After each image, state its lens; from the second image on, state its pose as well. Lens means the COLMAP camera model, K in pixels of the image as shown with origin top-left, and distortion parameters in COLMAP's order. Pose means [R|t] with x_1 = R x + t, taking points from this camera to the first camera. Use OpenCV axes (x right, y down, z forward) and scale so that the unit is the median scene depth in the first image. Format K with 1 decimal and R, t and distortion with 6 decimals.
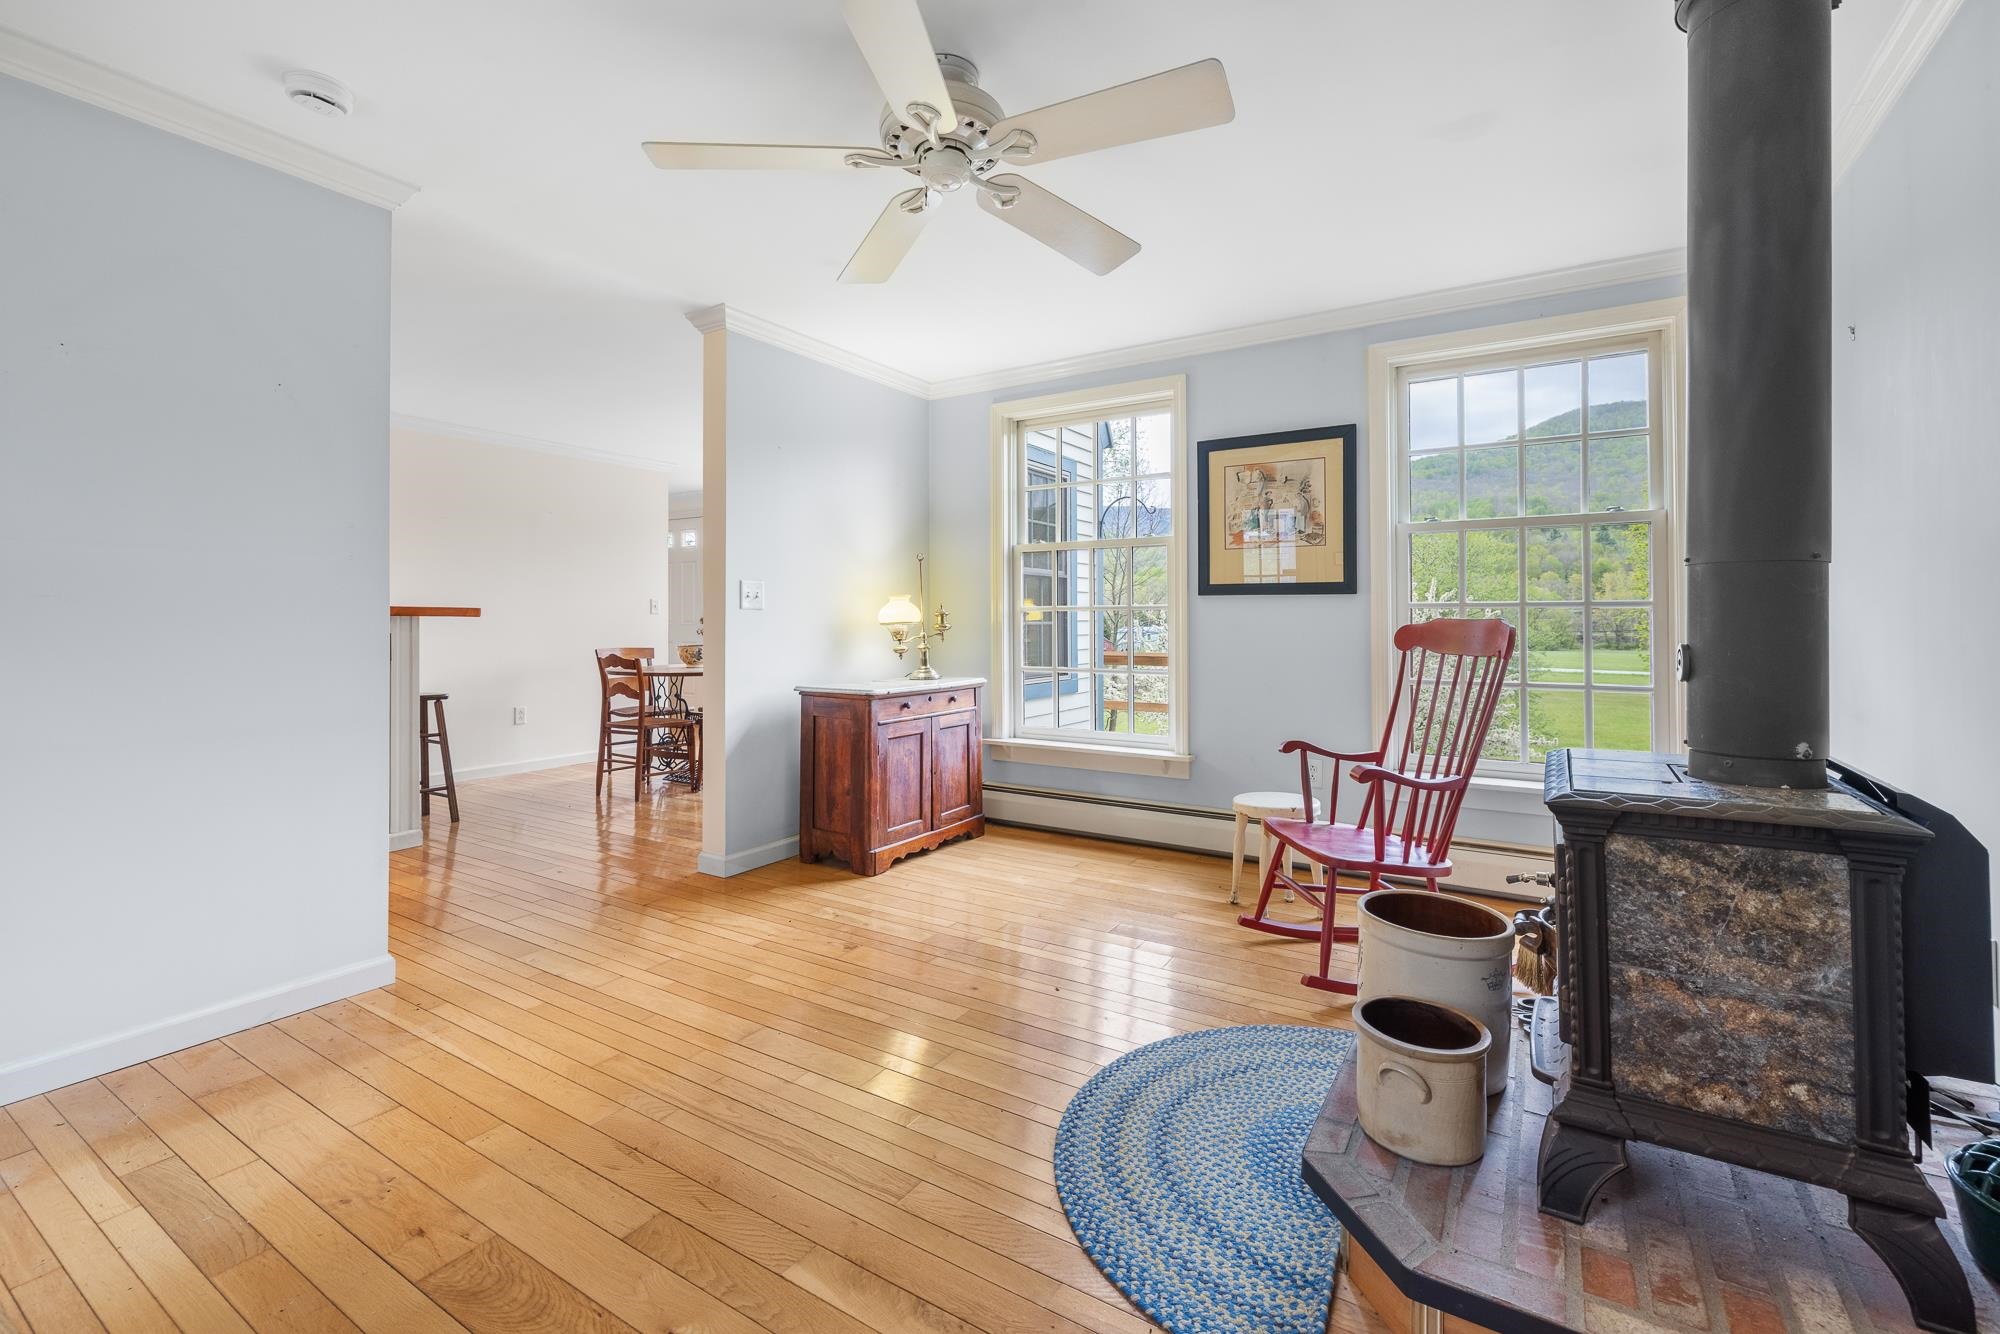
lens RADIAL K [[855.7, 0, 999.6], [0, 855.7, 610.9], [0, 0, 1]] dist [-0.001537, -0.000162]
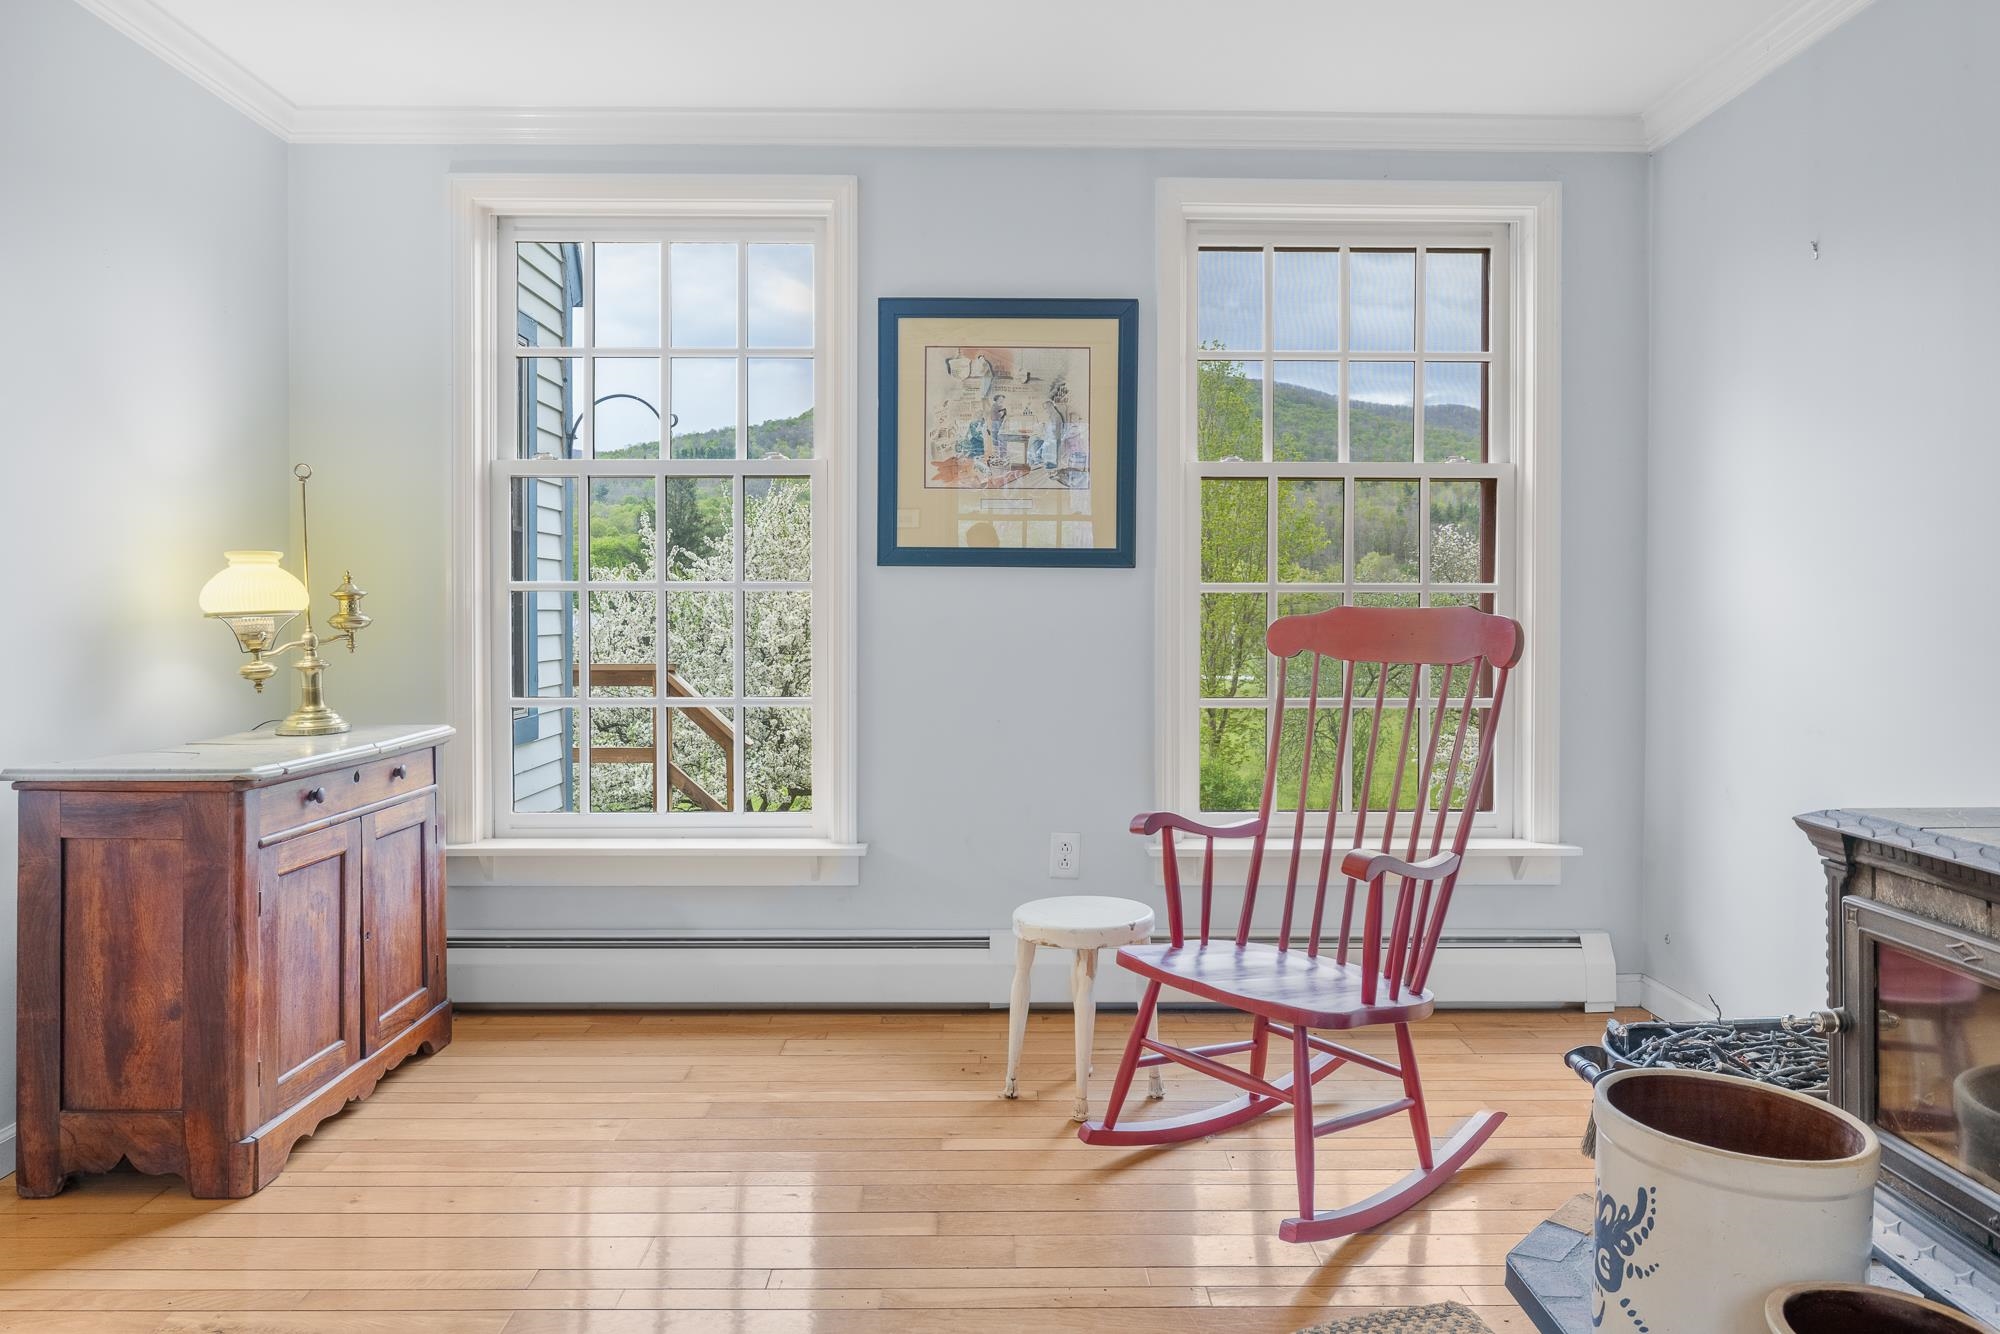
lens RADIAL K [[1258.9, 0, 992.3], [0, 1258.9, 624.9], [0, 0, 1]] dist [-0.002360, -0.000964]
pose [[0.840301, -0.004263, 0.542104, -0.168893], [-0.008000, 0.999763, 0.020262, 0.004006], [-0.542062, -0.021364, 0.840067, 0.253528]]
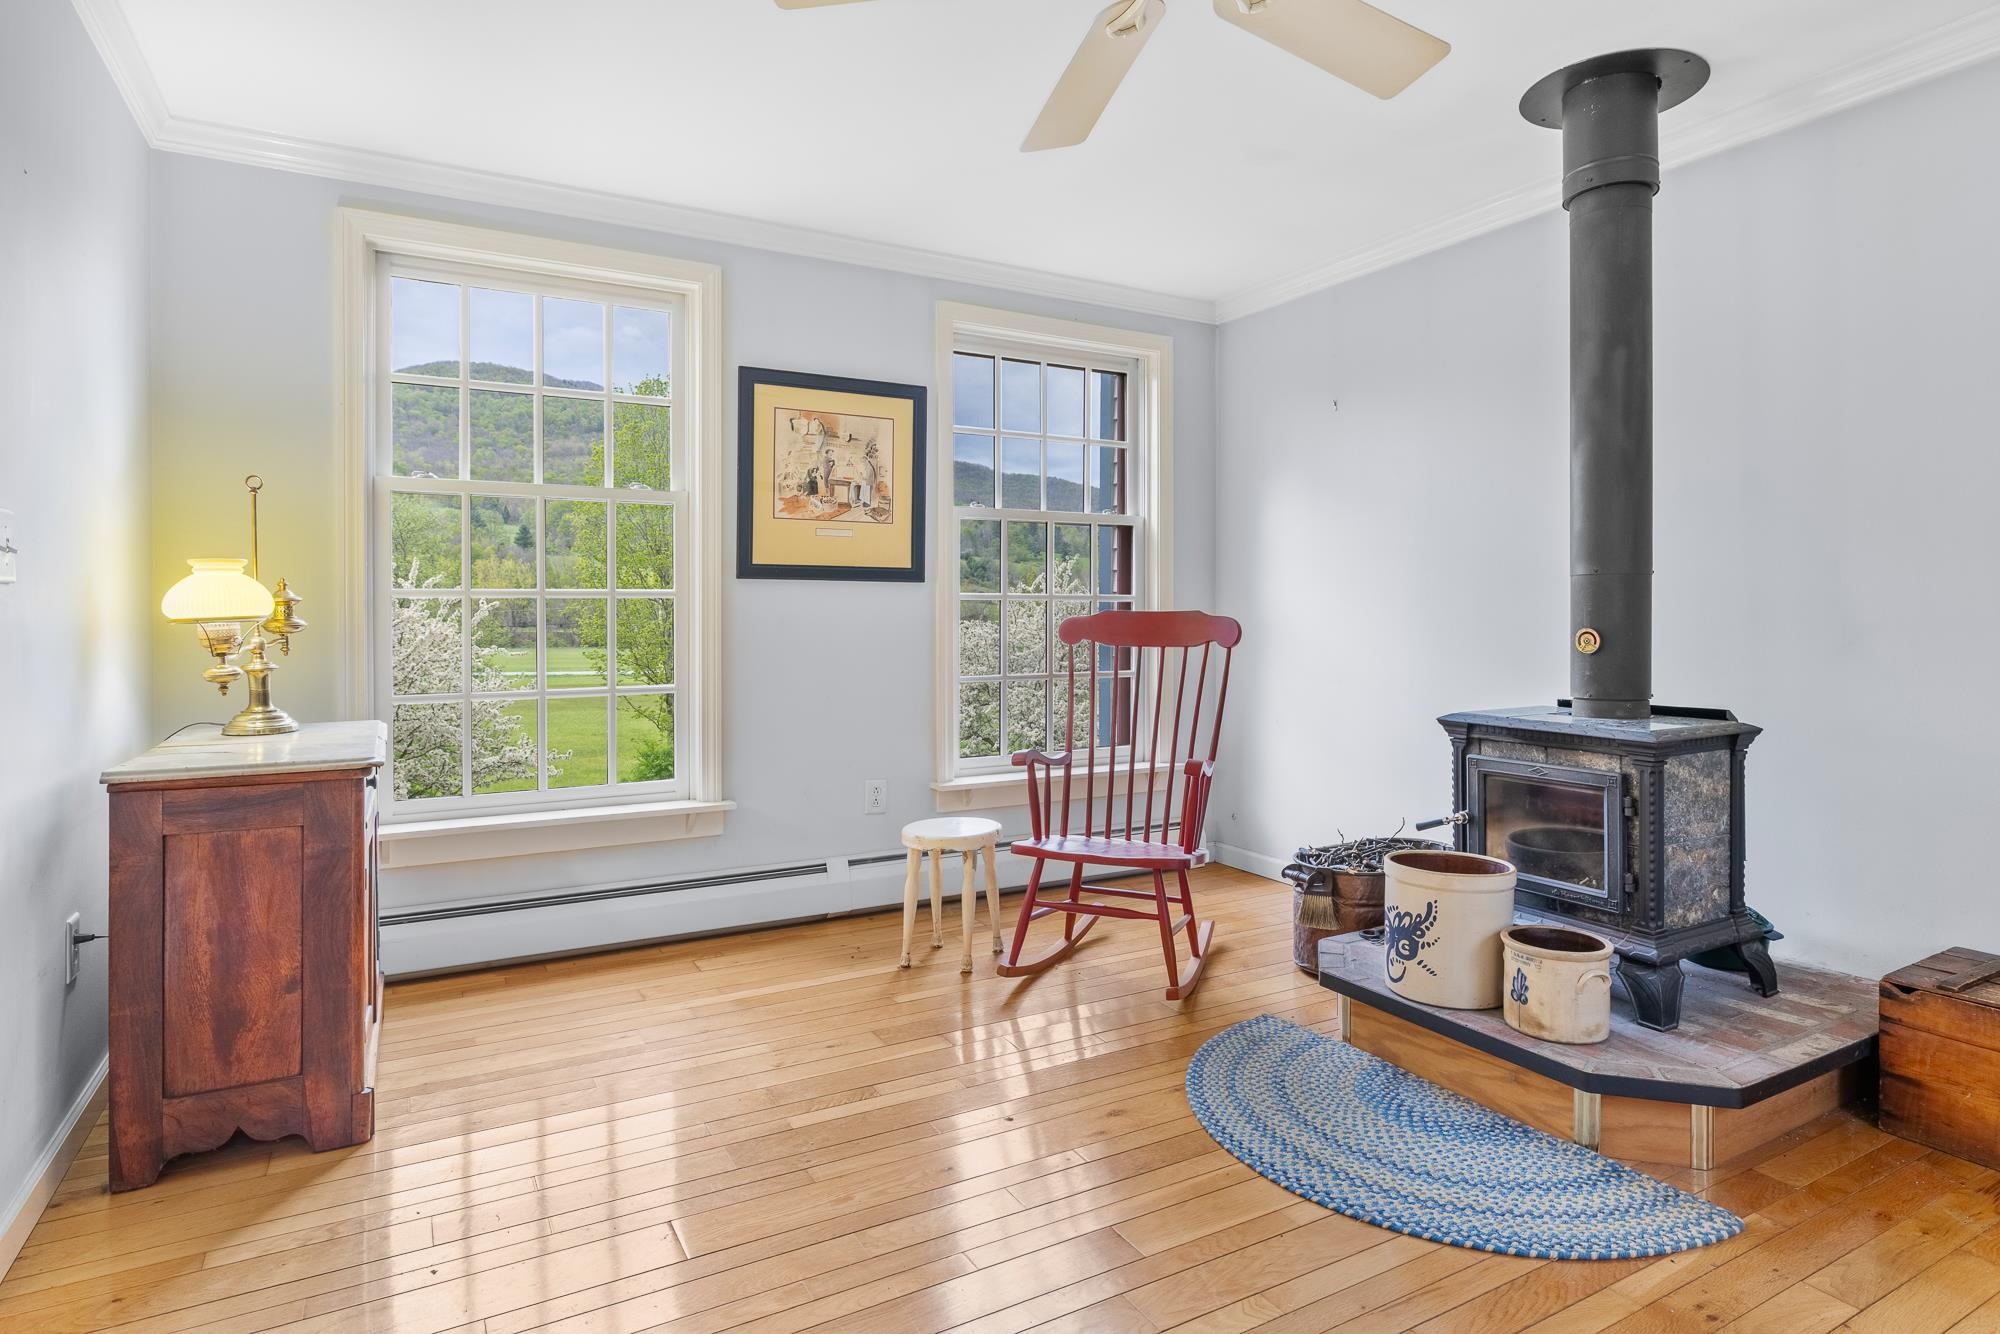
lens RADIAL K [[1099.1, 0, 993.7], [0, 1099.1, 623.9], [0, 0, 1]] dist [-0.001202, -0.000062]
pose [[0.477949, -0.008549, 0.878346, -0.500267], [-0.008566, 0.999860, 0.014392, 0.005213], [-0.878346, -0.014402, 0.477809, 0.377530]]
